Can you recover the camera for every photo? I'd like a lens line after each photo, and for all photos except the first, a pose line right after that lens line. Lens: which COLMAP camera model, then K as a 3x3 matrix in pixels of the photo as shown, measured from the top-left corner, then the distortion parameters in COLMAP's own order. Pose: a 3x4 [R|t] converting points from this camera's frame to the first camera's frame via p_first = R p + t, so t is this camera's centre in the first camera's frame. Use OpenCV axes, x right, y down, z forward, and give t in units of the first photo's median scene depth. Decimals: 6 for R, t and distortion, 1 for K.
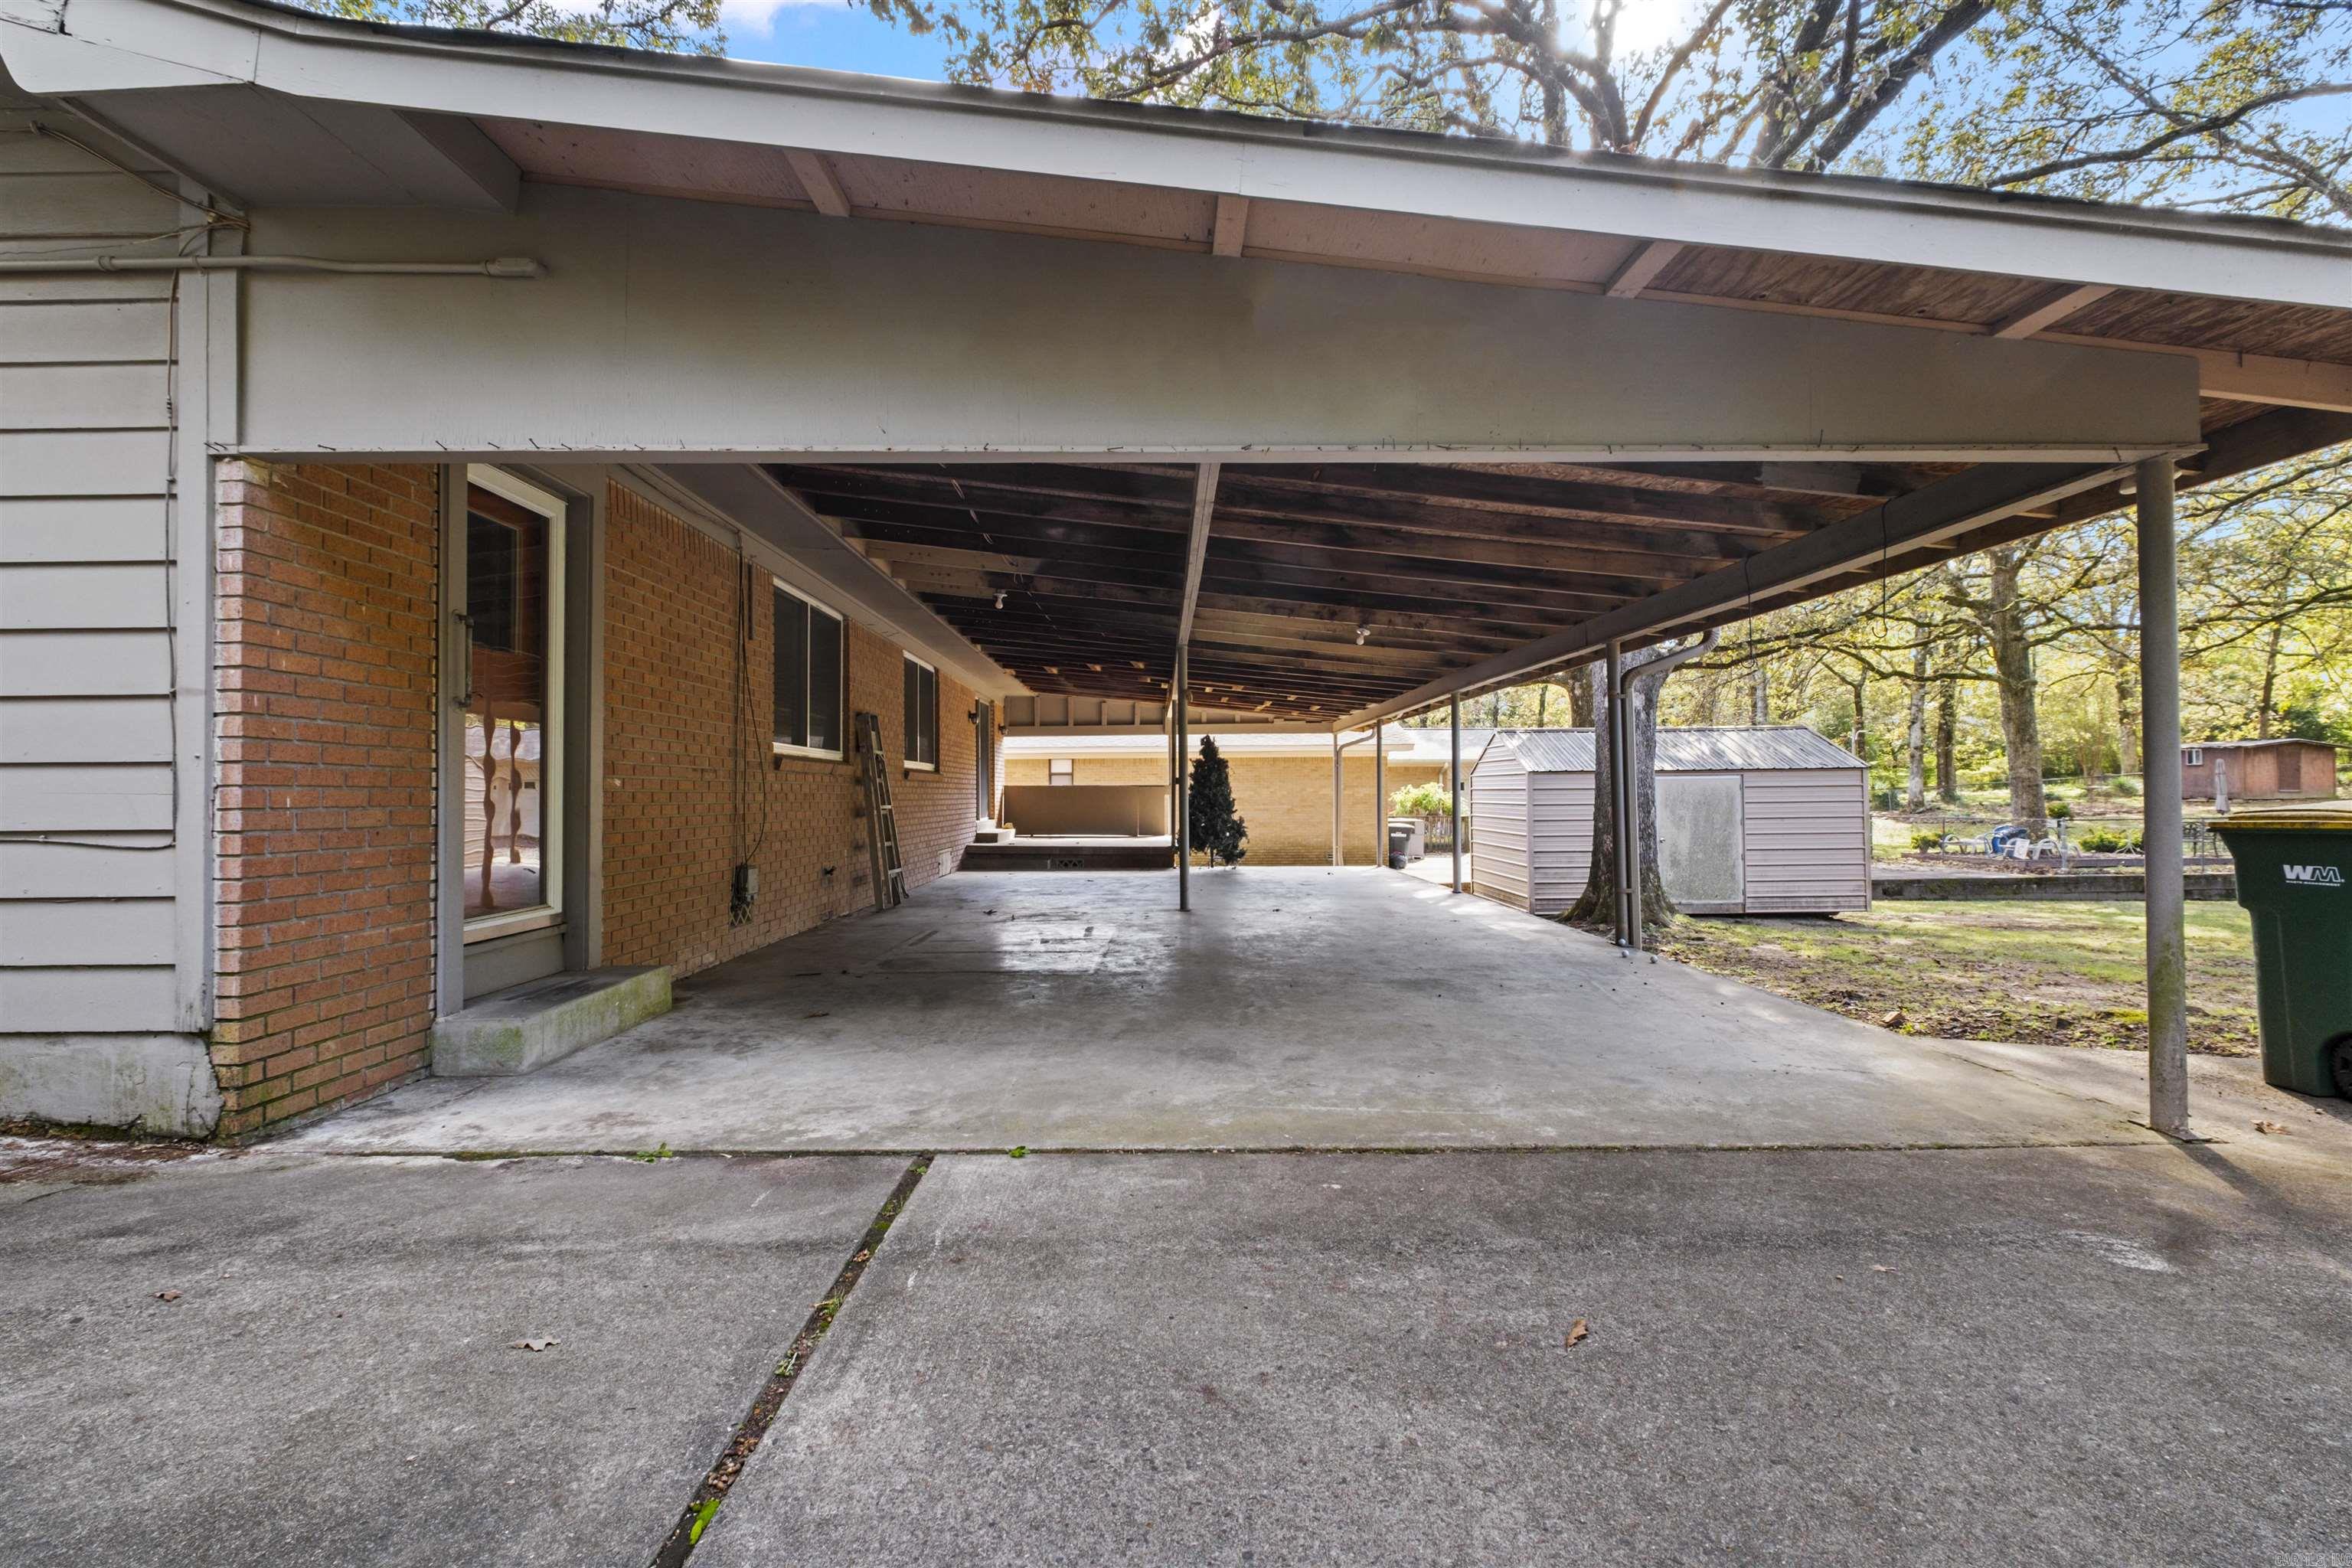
lens RADIAL K [[1020.4, 0, 1165.5], [0, 1020.4, 781.5], [0, 0, 1]] dist [-0.005357, 0.000482]
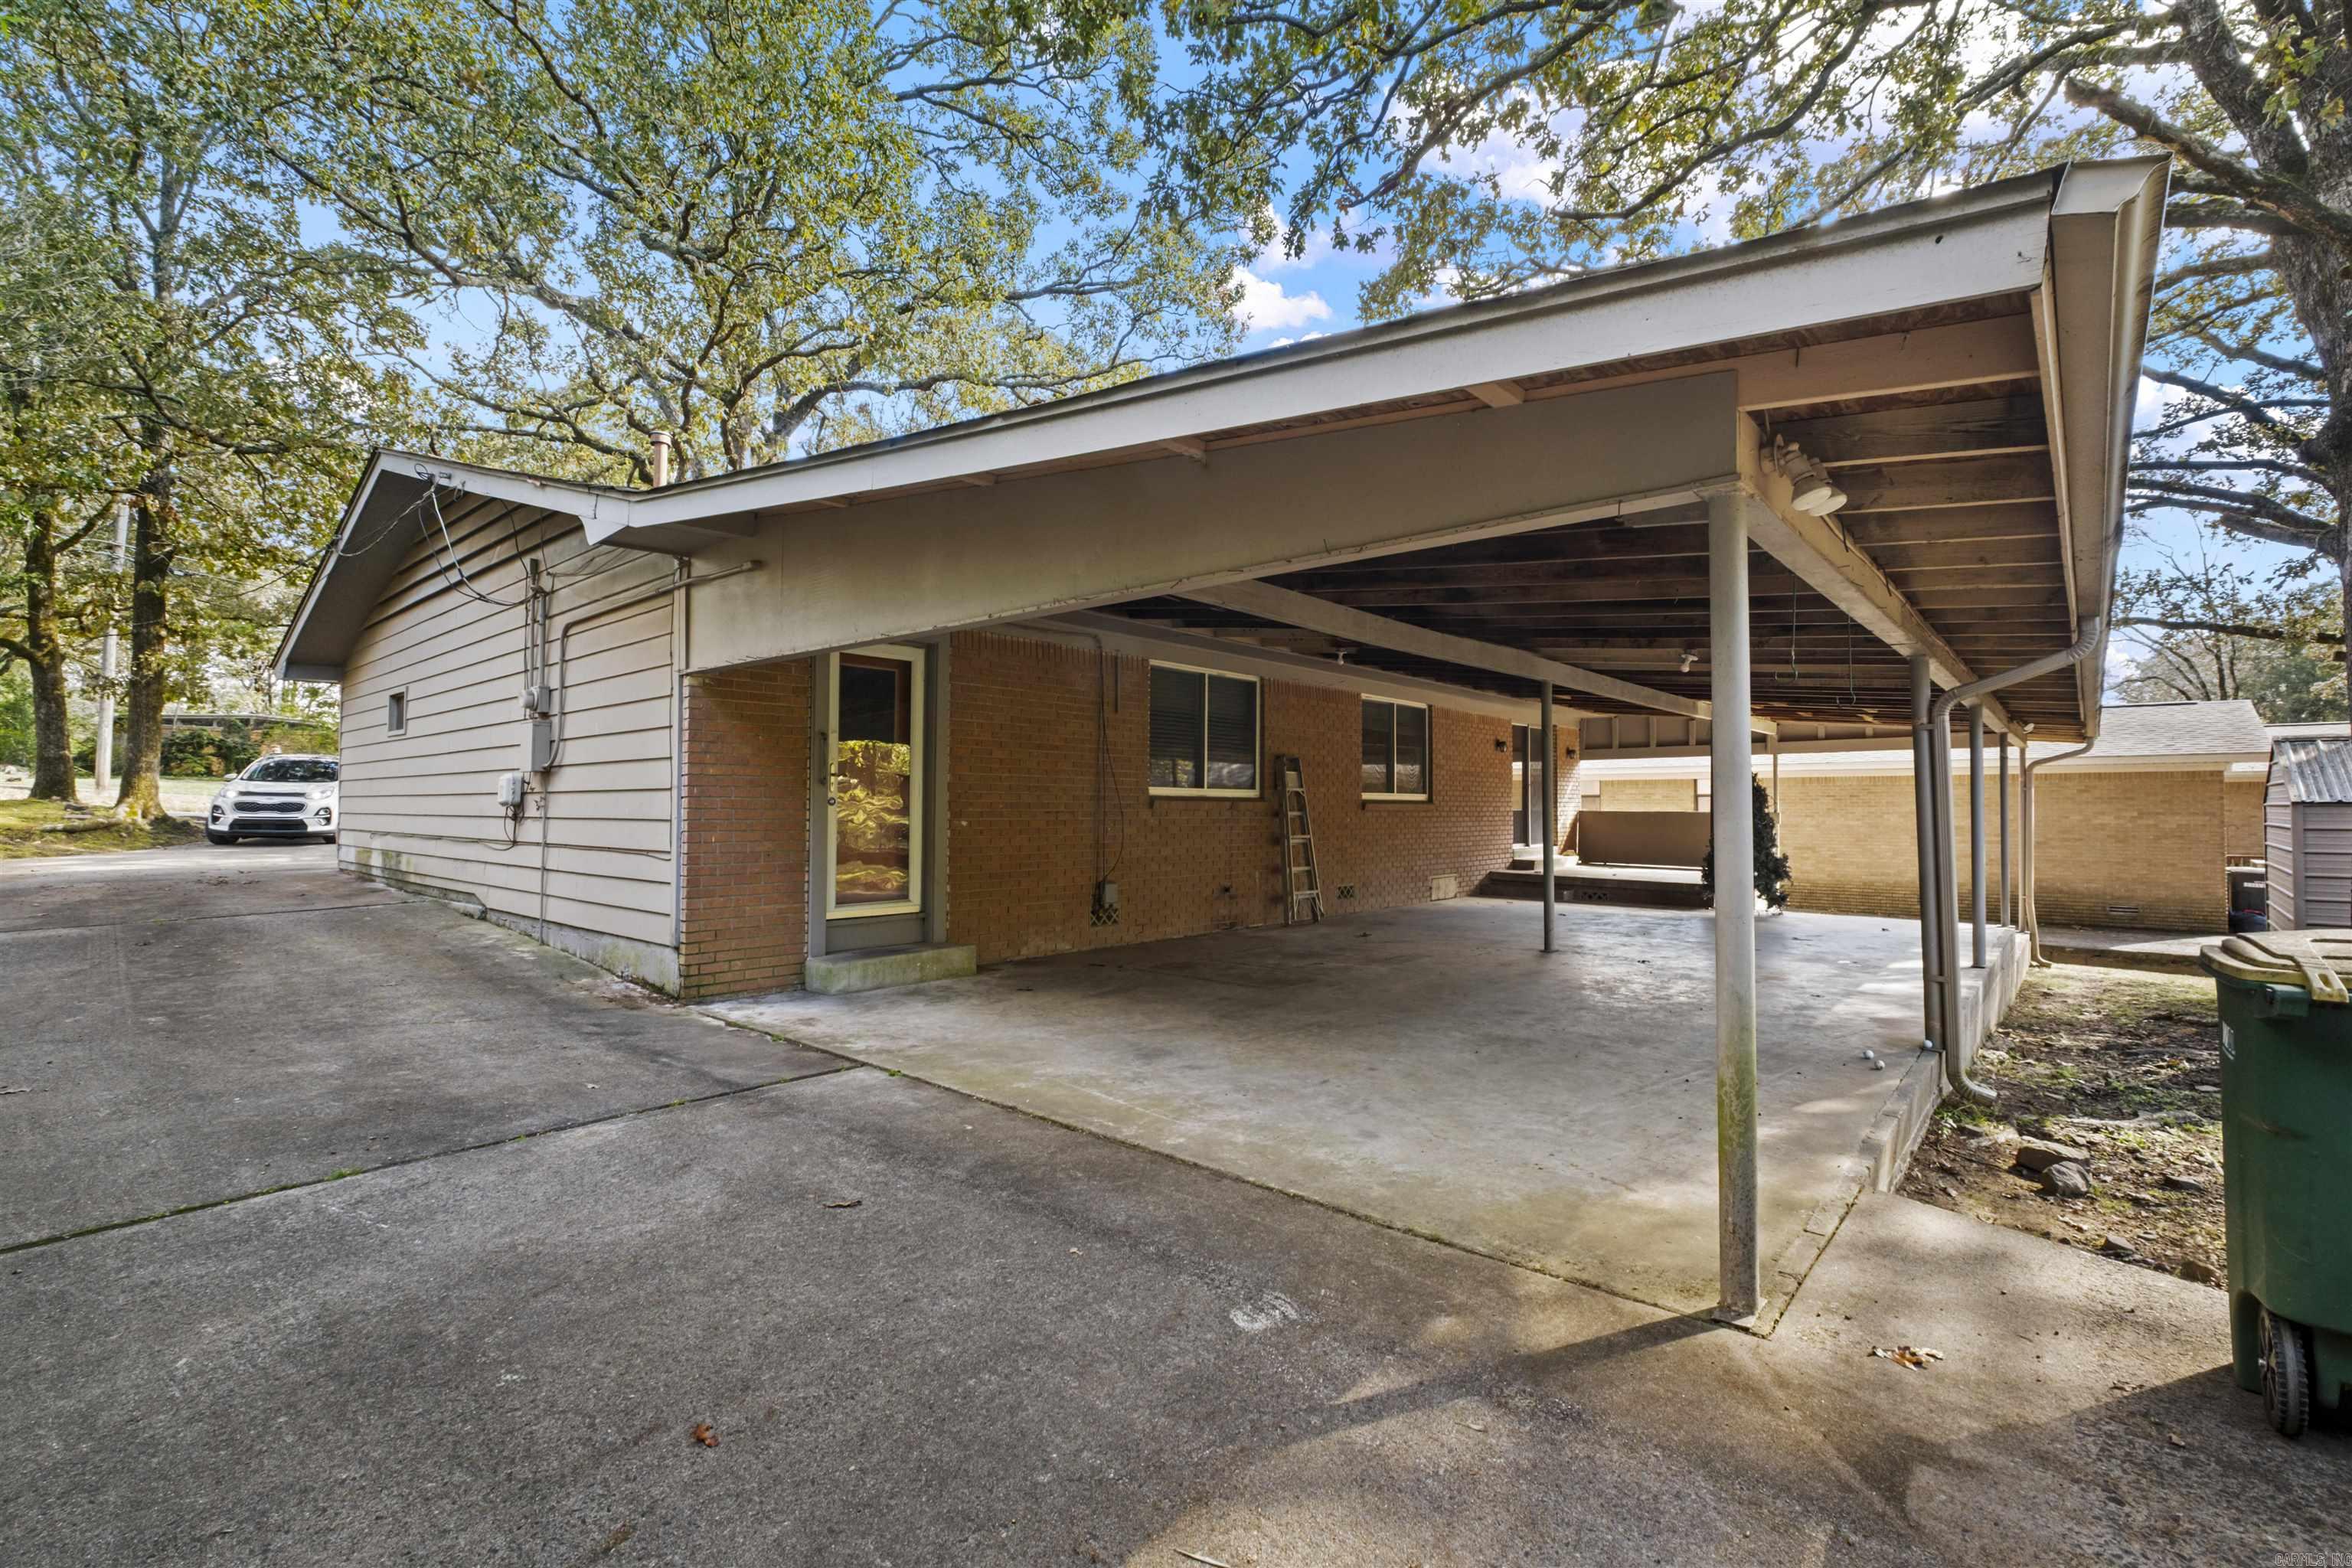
lens RADIAL K [[1020.4, 0, 1141.3], [0, 1020.4, 784.6], [0, 0, 1]] dist [-0.005357, 0.000482]
pose [[0.739673, -0.008715, -0.672910, 1.201569], [0.001373, 0.999934, -0.011442, -0.067523], [0.672965, 0.007539, 0.739636, 0.077739]]
